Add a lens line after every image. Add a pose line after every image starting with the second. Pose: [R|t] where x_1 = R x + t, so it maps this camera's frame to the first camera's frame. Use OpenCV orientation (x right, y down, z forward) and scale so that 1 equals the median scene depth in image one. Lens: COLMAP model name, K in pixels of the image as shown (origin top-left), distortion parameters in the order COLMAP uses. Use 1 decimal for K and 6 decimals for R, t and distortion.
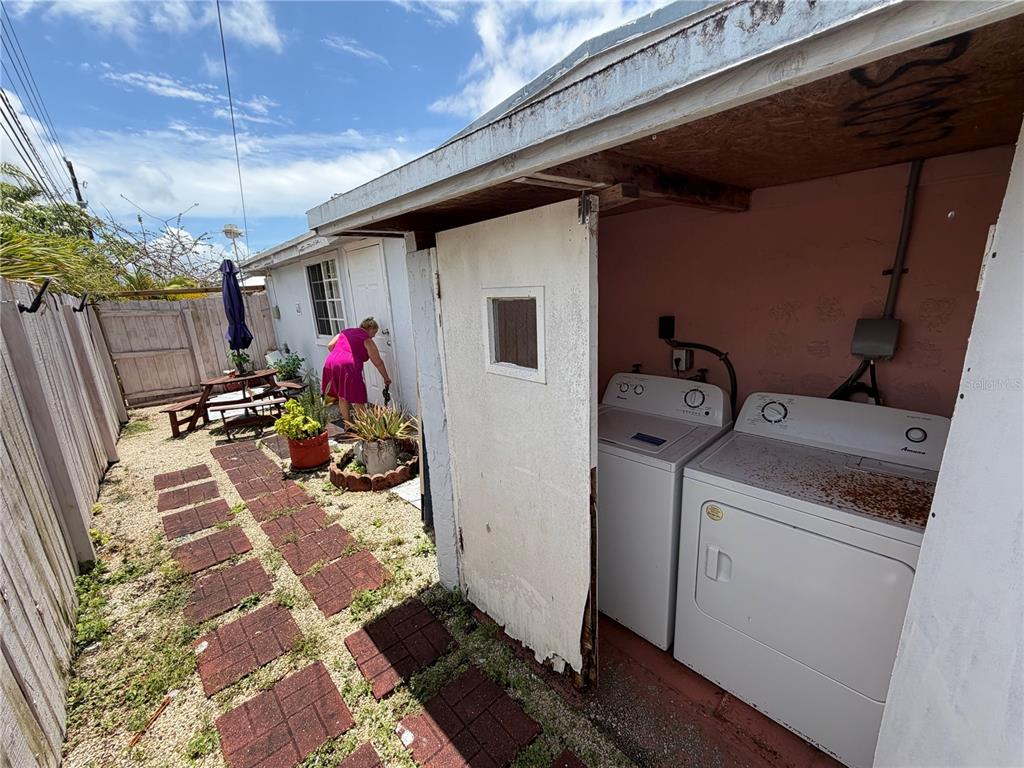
lens RADIAL K [[406.8, 0, 510.5], [0, 406.8, 383.2], [0, 0, 1]] dist [0.000299, -0.000750]
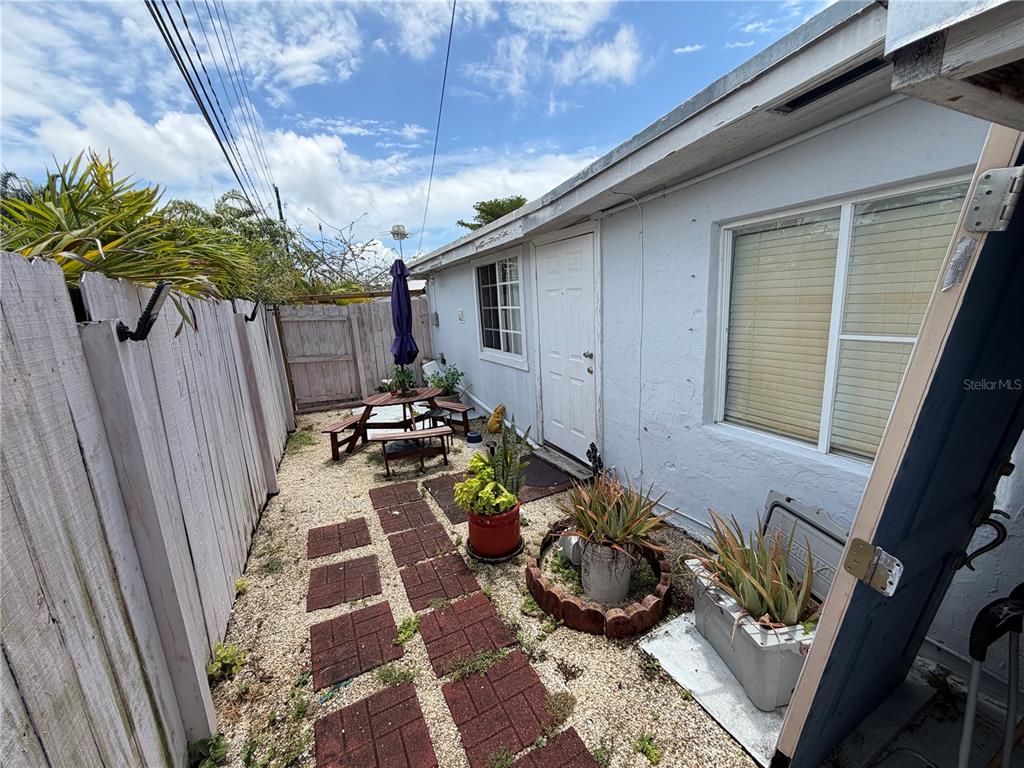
lens RADIAL K [[406.8, 0, 513.1], [0, 406.8, 383.1], [0, 0, 1]] dist [0.000299, -0.000750]
pose [[0.958187, 0.062237, -0.279291, -0.226936], [-0.064539, 0.997915, 0.000955, -0.066441], [0.278768, 0.017110, 0.960206, 0.268737]]
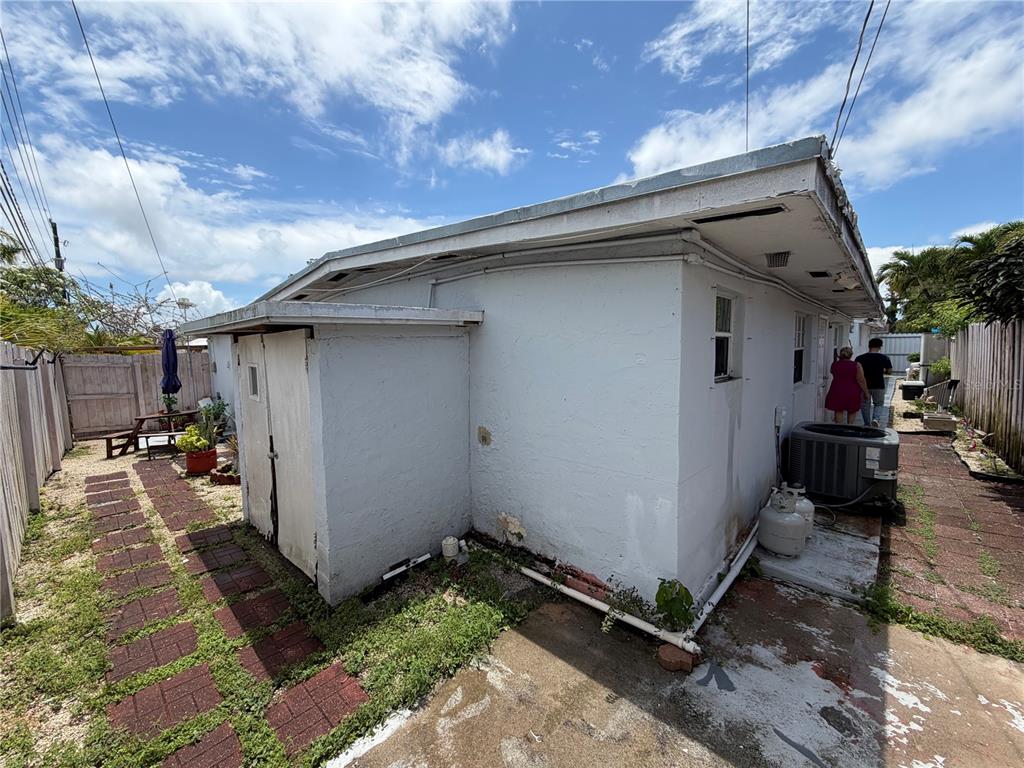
lens RADIAL K [[406.8, 0, 507.2], [0, 406.8, 385.0], [0, 0, 1]] dist [0.000299, -0.000750]
pose [[0.998145, 0.028711, 0.053687, 0.411981], [-0.020763, 0.989485, -0.143138, 0.063228], [-0.057232, 0.141757, 0.988246, -0.434376]]
